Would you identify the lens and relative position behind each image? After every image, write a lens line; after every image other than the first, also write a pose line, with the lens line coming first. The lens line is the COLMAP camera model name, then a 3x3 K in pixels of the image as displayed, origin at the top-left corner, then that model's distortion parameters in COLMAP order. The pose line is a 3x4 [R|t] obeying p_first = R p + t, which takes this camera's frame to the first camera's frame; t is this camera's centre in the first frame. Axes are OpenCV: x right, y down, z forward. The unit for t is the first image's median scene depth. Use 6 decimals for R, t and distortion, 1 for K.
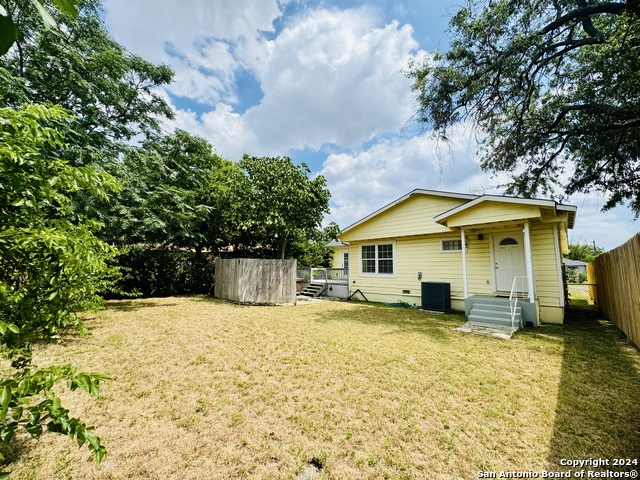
lens RADIAL K [[257.1, 0, 318.1], [0, 257.1, 241.8], [0, 0, 1]] dist [-0.002831, -0.000011]
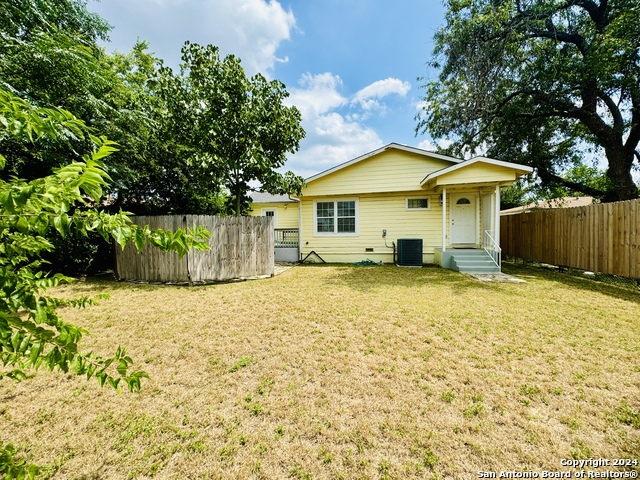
lens RADIAL K [[257.1, 0, 323.3], [0, 257.1, 238.7], [0, 0, 1]] dist [-0.002831, -0.000011]
pose [[0.850864, -0.042164, 0.523692, -0.311765], [-0.031531, 0.990880, 0.131009, 0.025979], [-0.524440, -0.127983, 0.841774, 0.251840]]
